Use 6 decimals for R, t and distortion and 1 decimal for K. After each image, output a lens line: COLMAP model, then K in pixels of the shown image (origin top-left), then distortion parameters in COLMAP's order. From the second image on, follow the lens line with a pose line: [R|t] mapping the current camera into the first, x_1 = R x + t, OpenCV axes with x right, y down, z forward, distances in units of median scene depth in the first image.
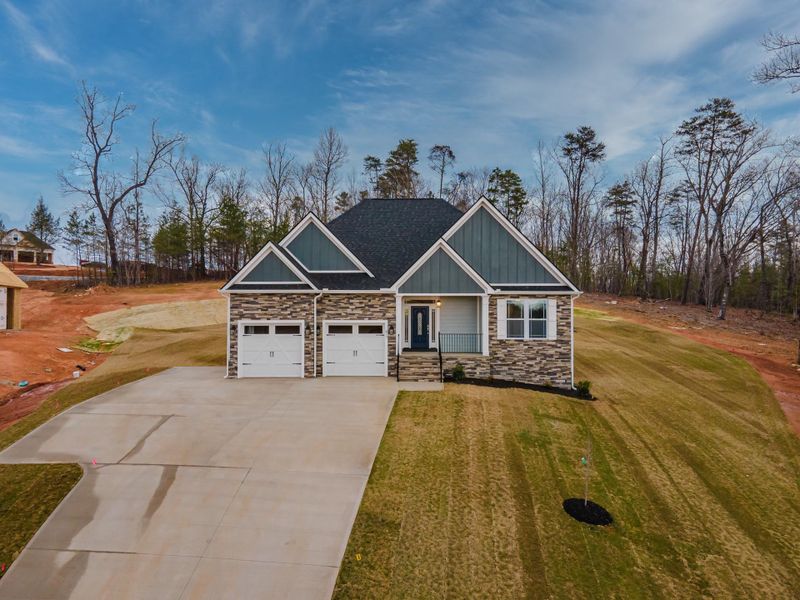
lens RADIAL K [[607.6, 0, 400.0], [0, 607.6, 300.0], [0, 0, 1]] dist [0.053285, -0.000690]
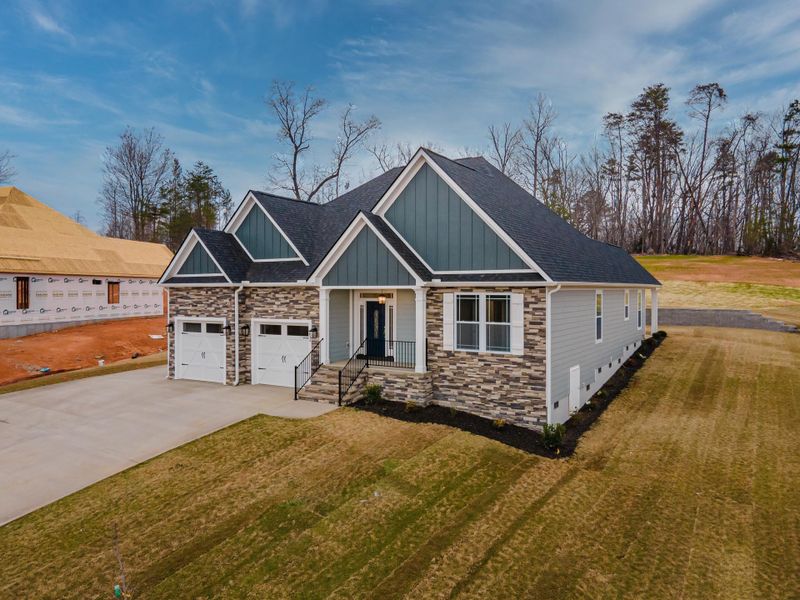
lens RADIAL K [[607.6, 0, 400.0], [0, 607.6, 300.0], [0, 0, 1]] dist [0.053285, -0.000690]
pose [[0.854035, 0.006454, -0.520176, 0.488949], [0.009622, 0.999556, 0.028198, -0.014009], [0.520127, -0.029087, 0.853594, 0.380432]]
